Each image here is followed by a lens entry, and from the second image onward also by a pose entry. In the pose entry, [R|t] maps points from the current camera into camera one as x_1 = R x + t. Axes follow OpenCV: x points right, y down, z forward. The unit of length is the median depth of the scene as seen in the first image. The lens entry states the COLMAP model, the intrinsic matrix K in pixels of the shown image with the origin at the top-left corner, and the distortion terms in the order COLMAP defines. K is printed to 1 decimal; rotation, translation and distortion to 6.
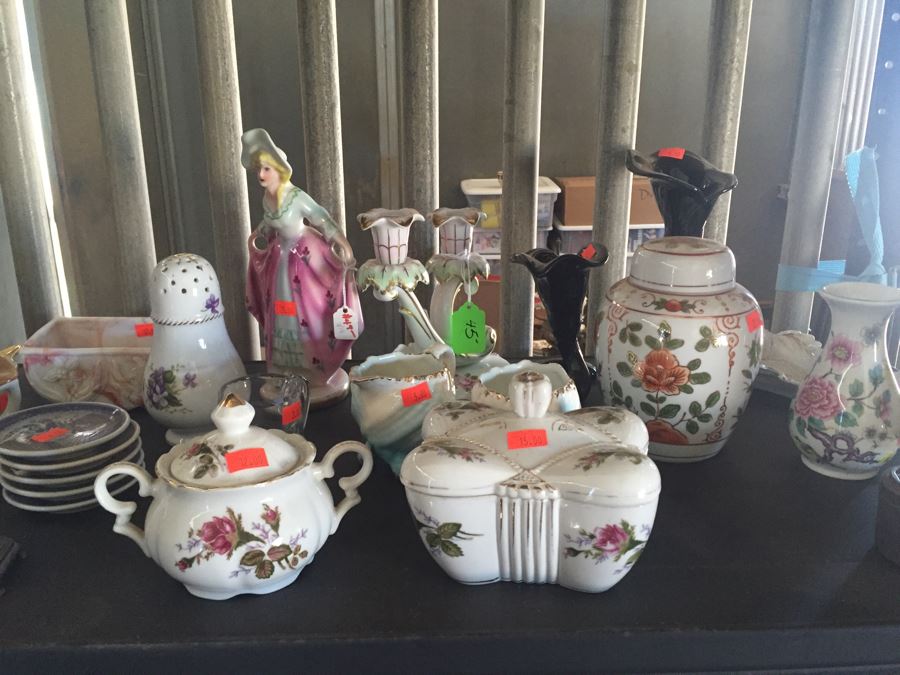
lens RADIAL K [[754.9, 0, 452.0], [0, 754.9, 334.9], [0, 0, 1]] dist [0.087260, -0.125419]
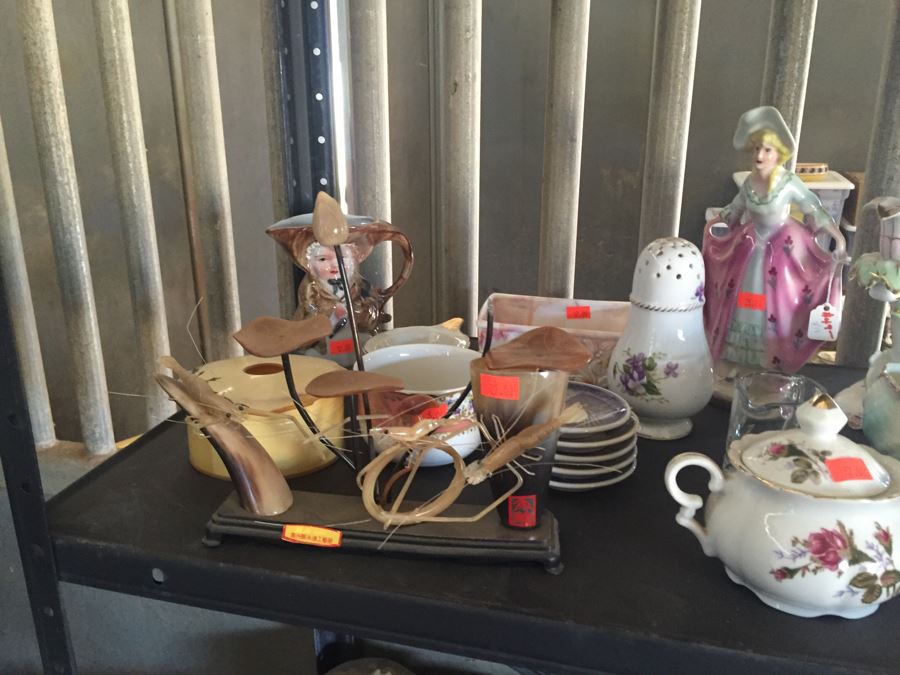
lens RADIAL K [[754.9, 0, 453.5], [0, 754.9, 337.3], [0, 0, 1]] dist [0.087260, -0.125419]
pose [[0.959730, 0.086100, -0.267403, -0.457256], [-0.082195, 0.996283, 0.025785, 0.021576], [0.268629, -0.002768, 0.963240, 0.001715]]
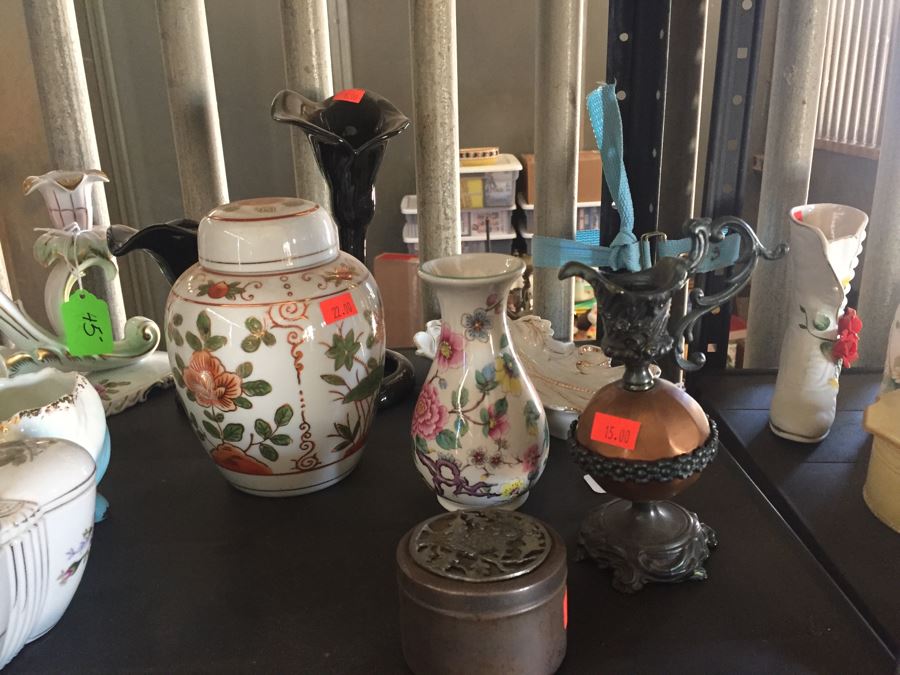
lens RADIAL K [[754.9, 0, 448.2], [0, 754.9, 334.6], [0, 0, 1]] dist [0.087260, -0.125419]
pose [[0.999607, -0.022433, -0.016784, 0.517005], [0.022780, 0.999524, 0.020799, -0.005639], [0.016309, -0.021173, 0.999643, 0.266744]]
